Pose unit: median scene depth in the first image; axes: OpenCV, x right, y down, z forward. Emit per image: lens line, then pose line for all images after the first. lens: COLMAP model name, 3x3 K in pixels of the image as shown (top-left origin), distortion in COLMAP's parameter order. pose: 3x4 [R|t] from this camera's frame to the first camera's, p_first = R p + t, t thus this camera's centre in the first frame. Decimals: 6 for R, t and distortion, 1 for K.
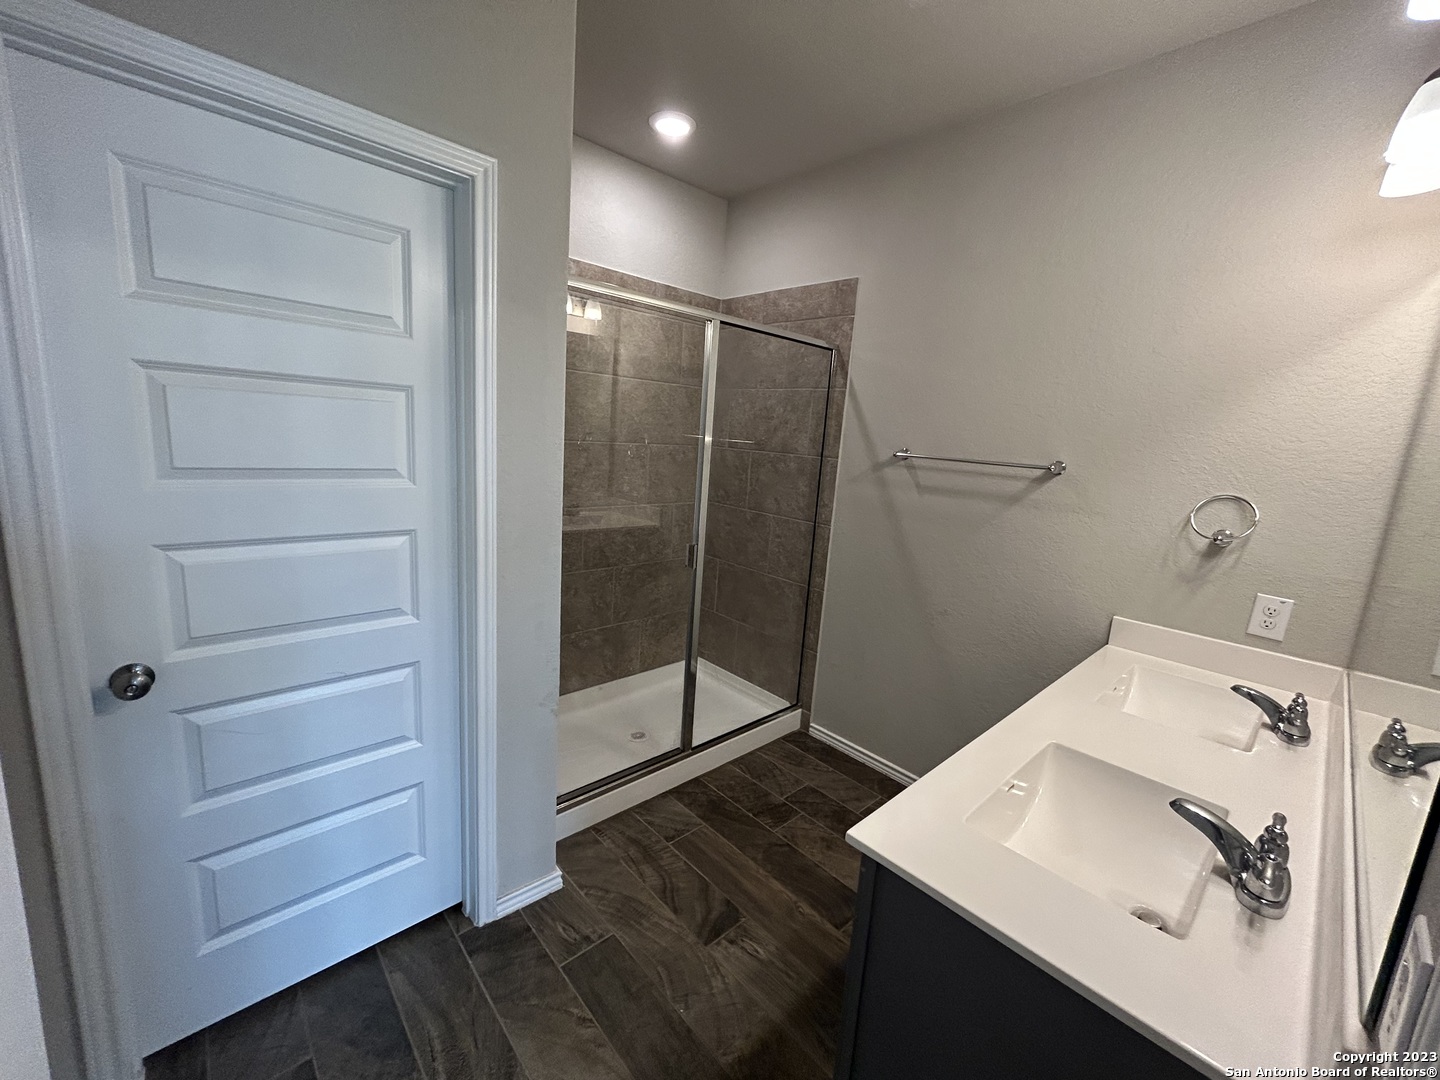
lens RADIAL K [[578.6, 0, 720.4], [0, 578.6, 536.1], [0, 0, 1]] dist [0.000026, -0.000222]
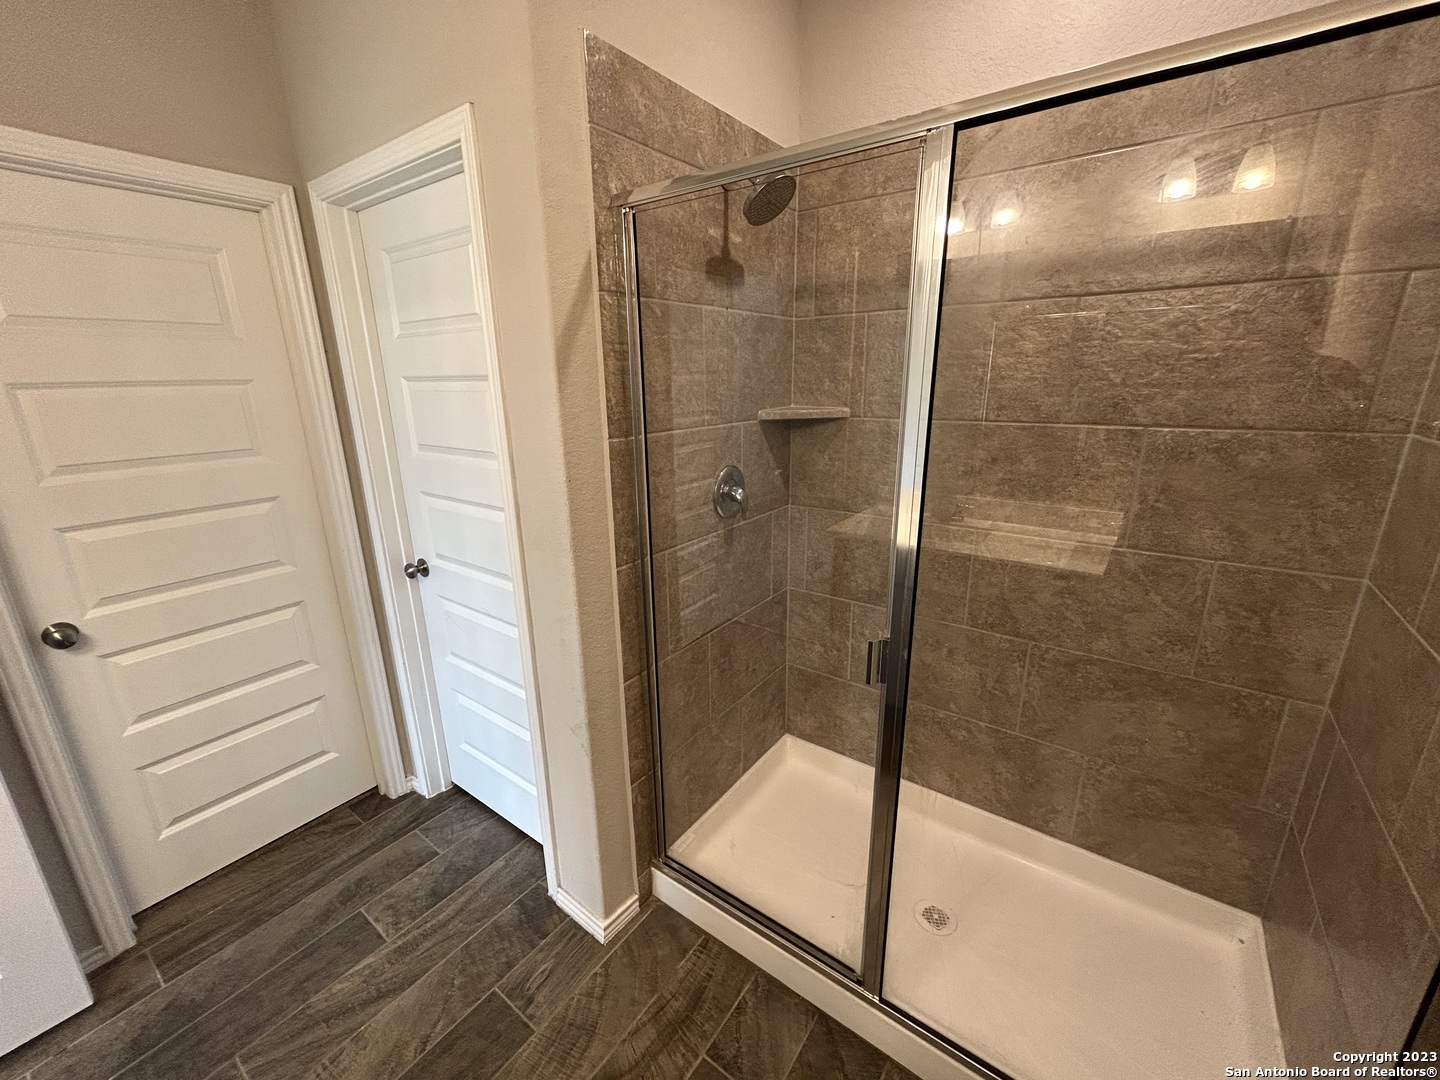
lens RADIAL K [[578.6, 0, 720.4], [0, 578.6, 536.1], [0, 0, 1]] dist [0.000026, -0.000222]
pose [[0.185584, 0.199540, -0.962155, 0.448267], [-0.149902, 0.973453, 0.172970, -0.156062], [0.971127, 0.112129, 0.210568, 0.873196]]
